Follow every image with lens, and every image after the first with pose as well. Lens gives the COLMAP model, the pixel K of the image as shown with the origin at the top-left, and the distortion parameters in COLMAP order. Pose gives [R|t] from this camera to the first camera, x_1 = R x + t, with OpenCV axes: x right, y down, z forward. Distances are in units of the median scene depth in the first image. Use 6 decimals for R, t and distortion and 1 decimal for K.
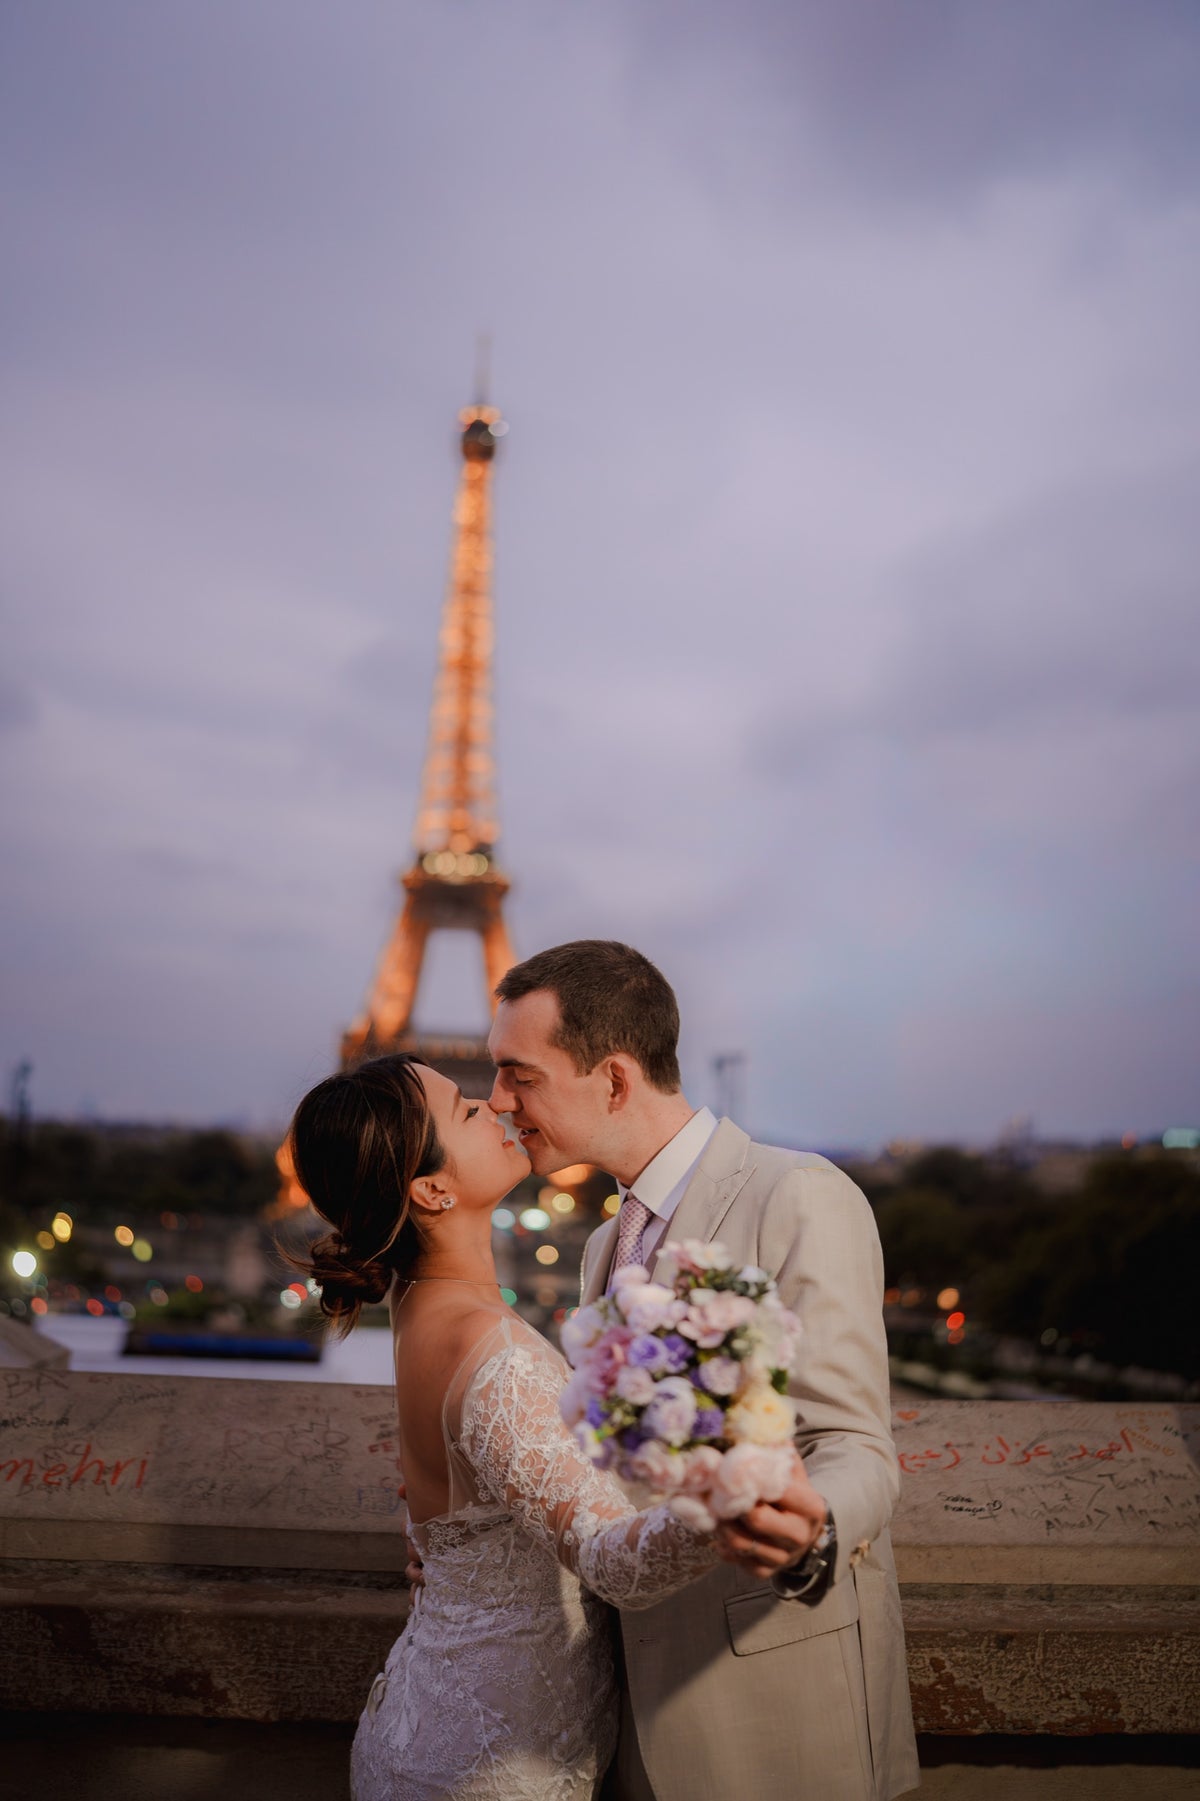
lens RADIAL K [[1743.7, 0, 600.0], [0, 1743.7, 900.5], [0, 0, 1]] dist [-0.191183, 0.249427]
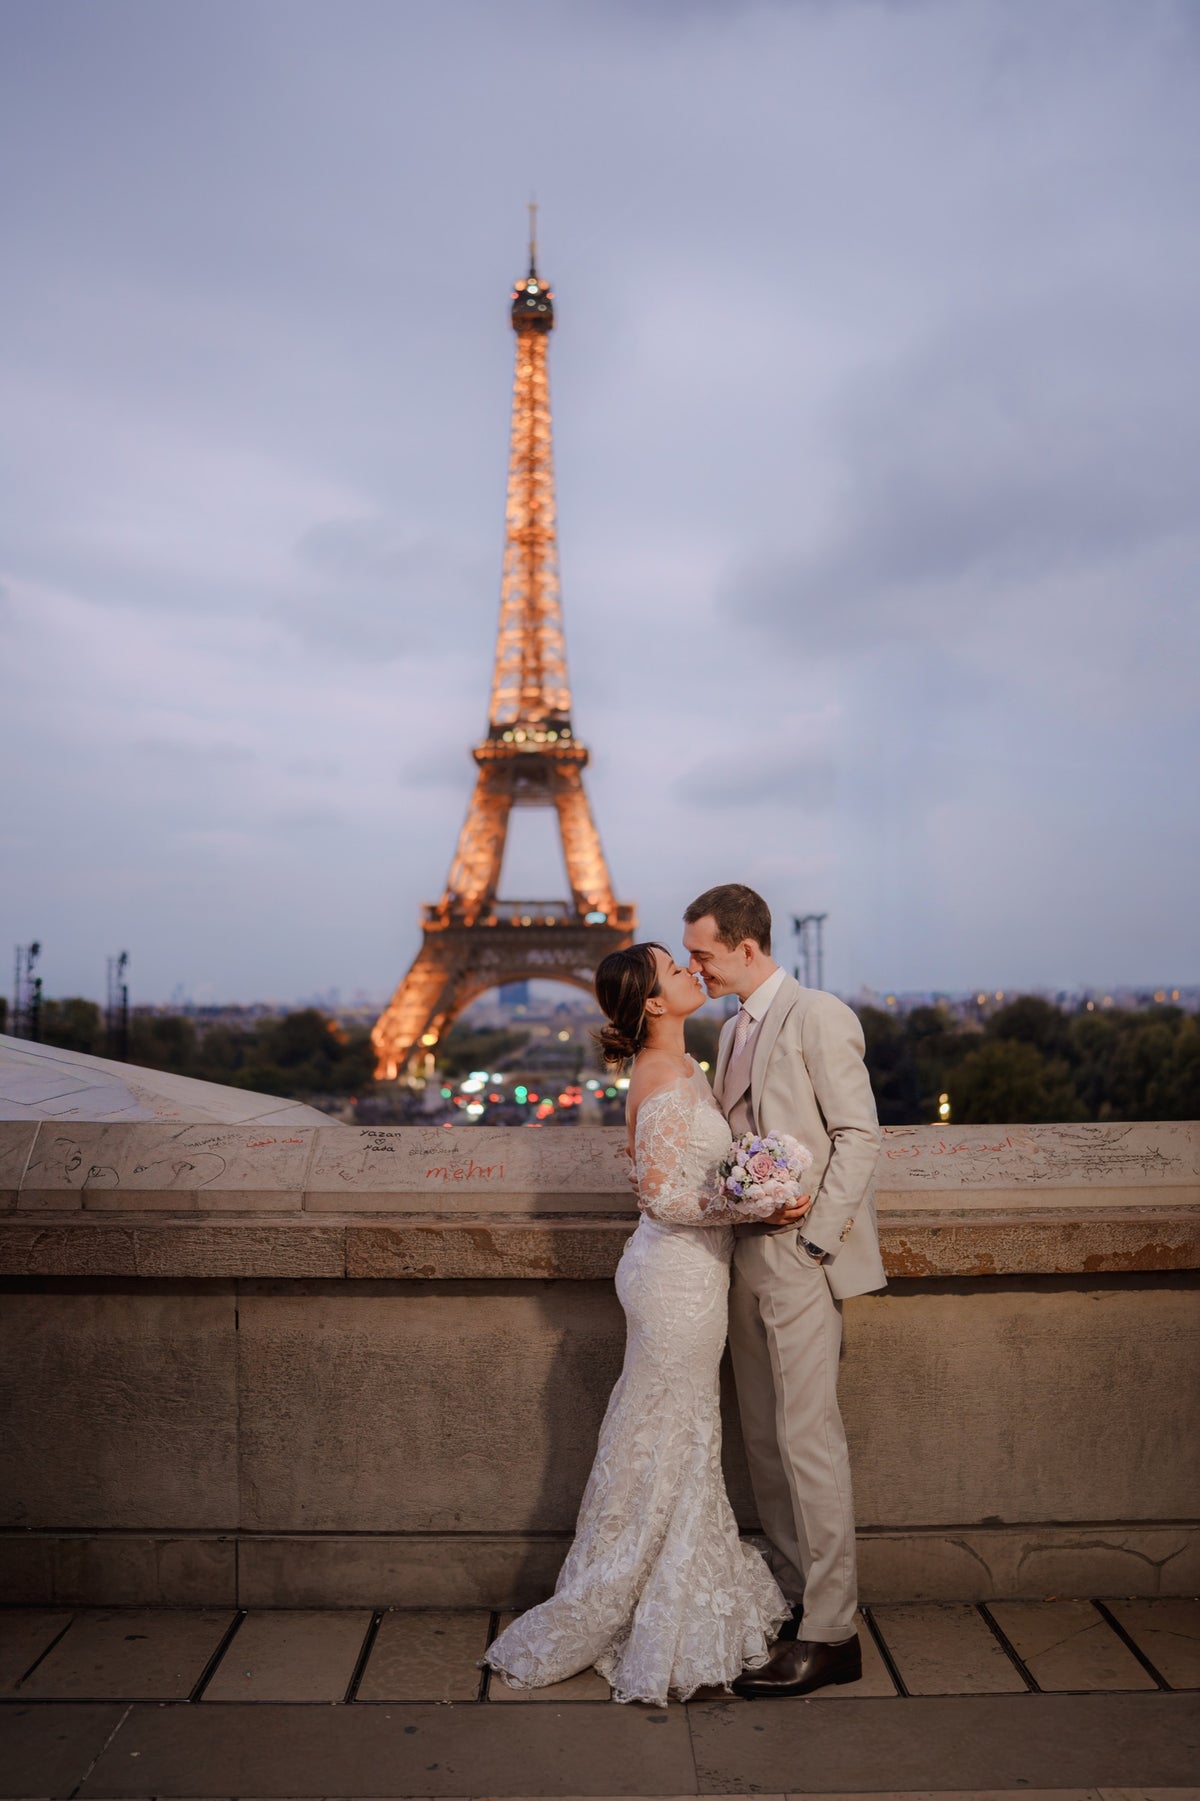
lens RADIAL K [[1814.0, 0, 576.4], [0, 1814.0, 897.4], [0, 0, 1]] dist [-0.159631, 0.006773]
pose [[0.997599, -0.041706, -0.055297, -0.052468], [0.045801, 0.996131, 0.074996, -0.133741], [0.051955, -0.077348, 0.995650, -1.058426]]
